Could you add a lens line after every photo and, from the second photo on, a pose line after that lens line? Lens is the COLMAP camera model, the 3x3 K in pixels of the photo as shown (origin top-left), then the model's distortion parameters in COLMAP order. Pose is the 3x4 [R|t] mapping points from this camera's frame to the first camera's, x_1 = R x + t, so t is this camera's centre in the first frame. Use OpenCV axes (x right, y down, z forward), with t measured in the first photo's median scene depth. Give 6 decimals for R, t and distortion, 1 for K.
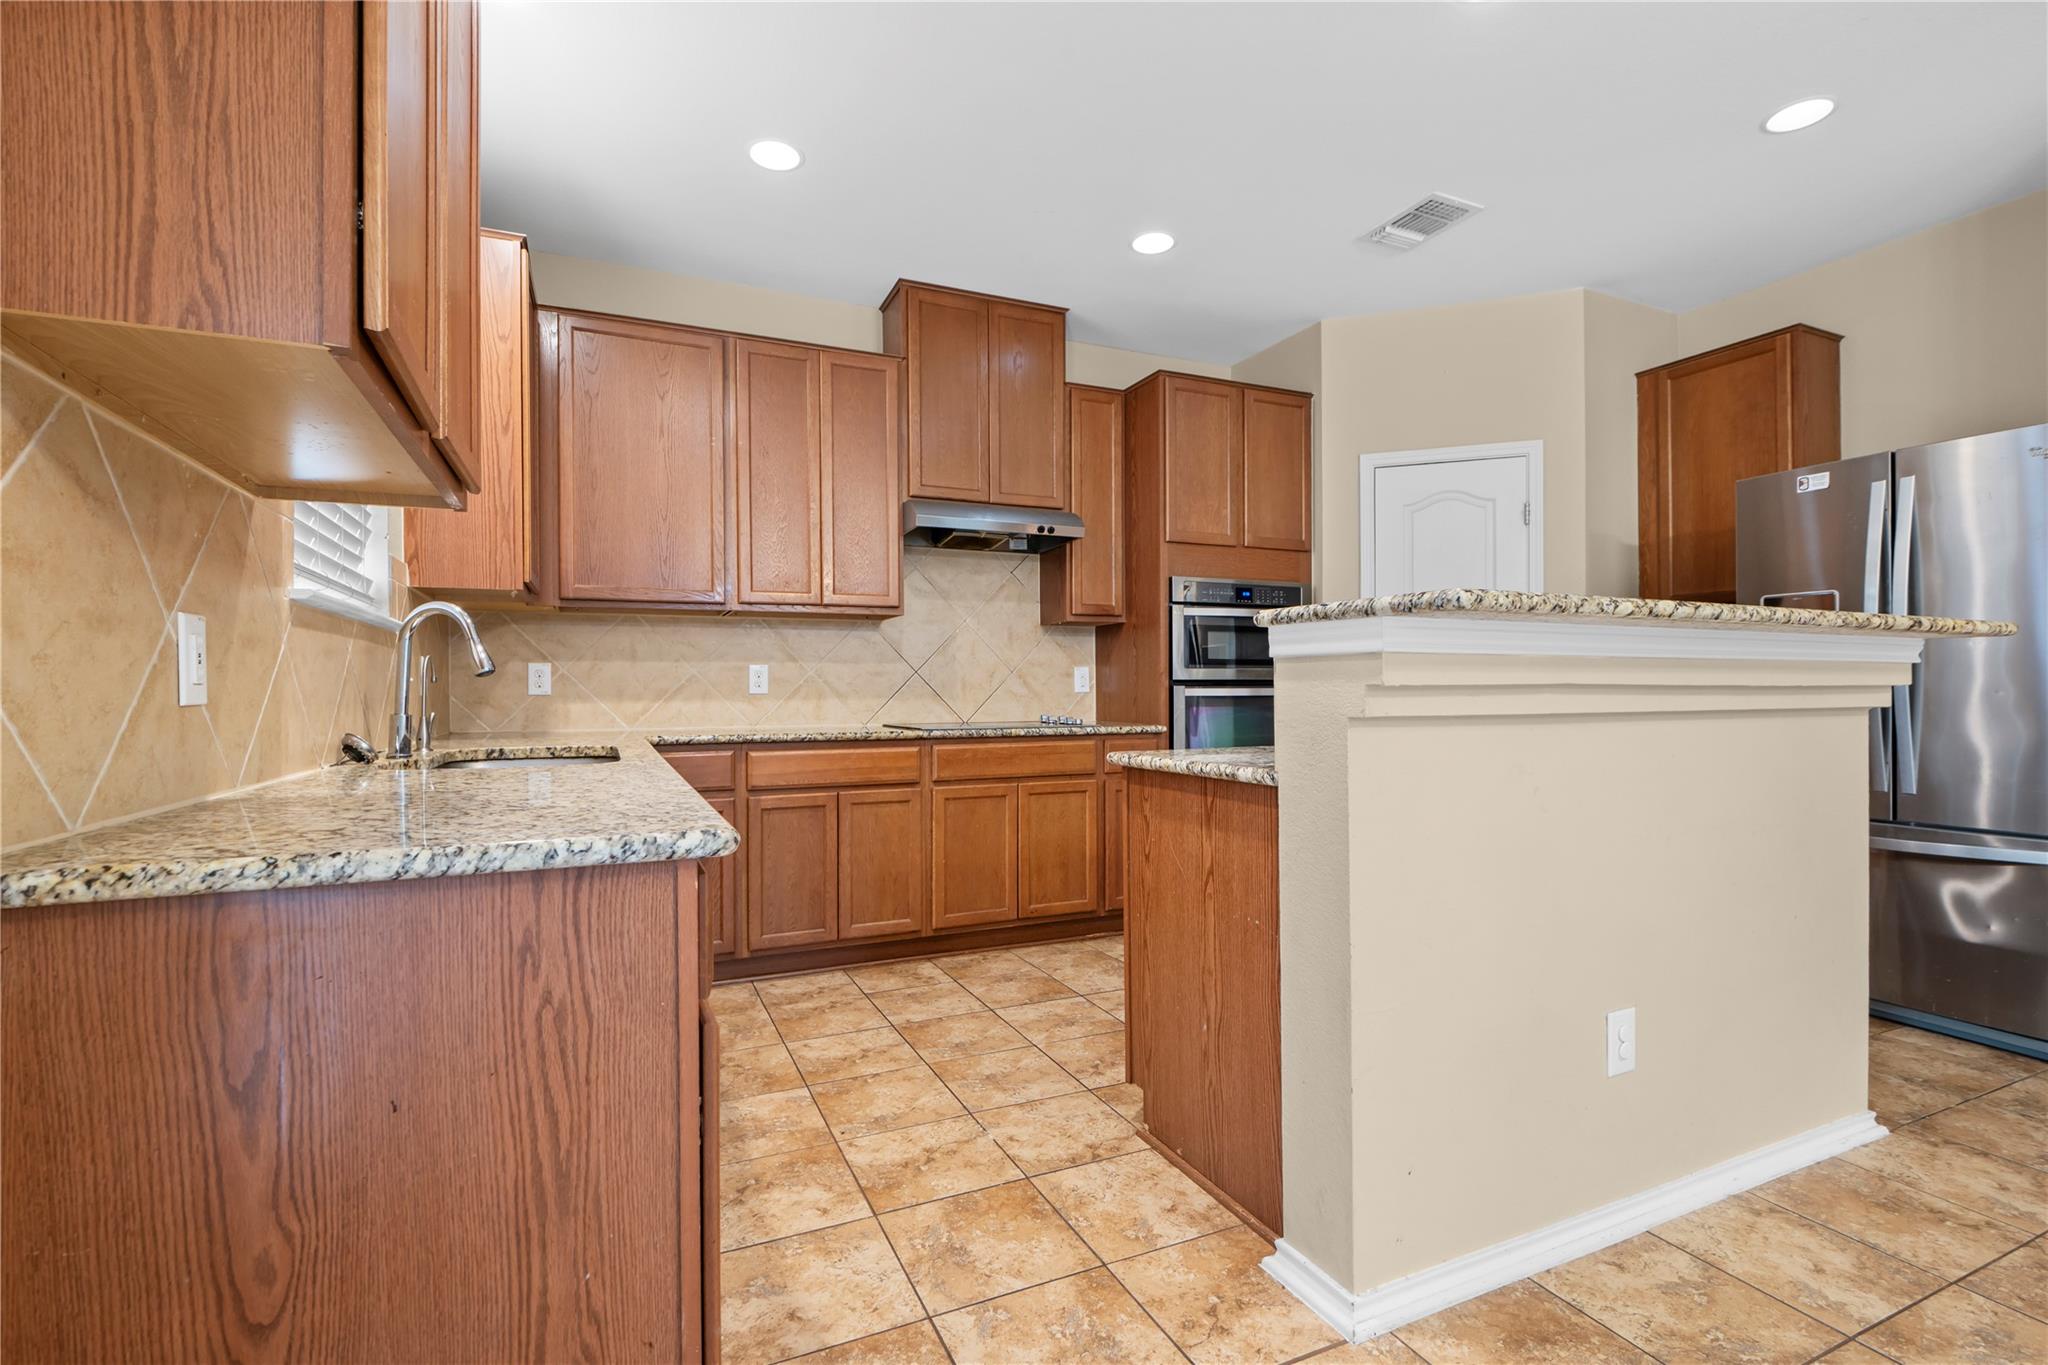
lens RADIAL K [[935.4, 0, 1029.6], [0, 935.4, 686.3], [0, 0, 1]] dist [-0.000609, -0.002361]
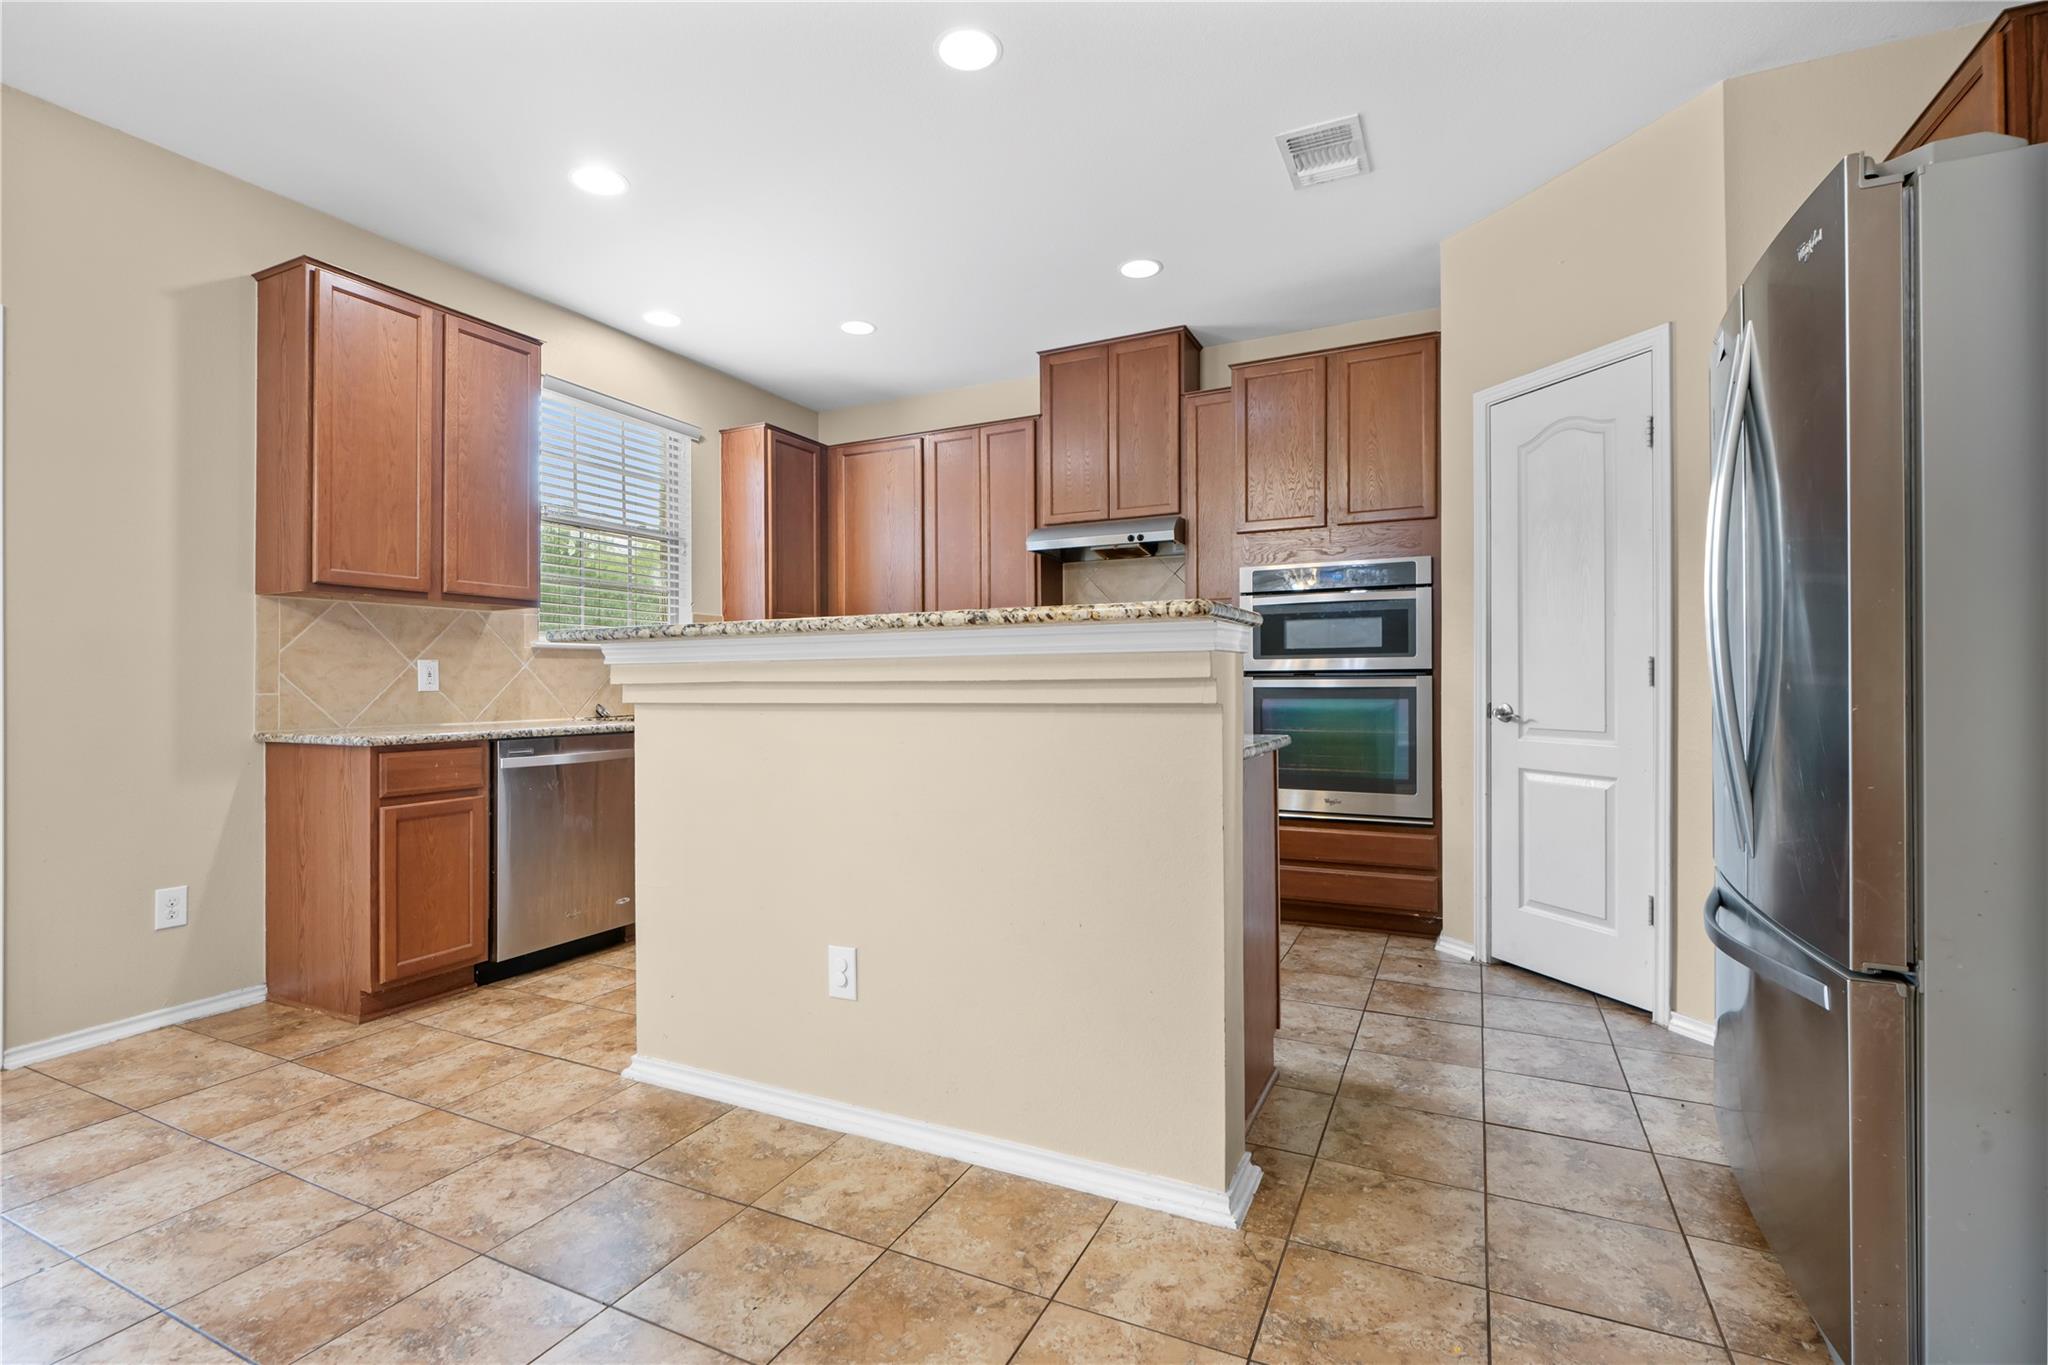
lens RADIAL K [[935.4, 0, 1023.6], [0, 935.4, 676.5], [0, 0, 1]] dist [-0.000609, -0.002361]
pose [[0.636791, -0.004760, -0.771022, 1.100068], [0.008005, 0.999968, 0.000438, -0.005003], [0.770995, -0.006451, 0.636809, 0.257348]]
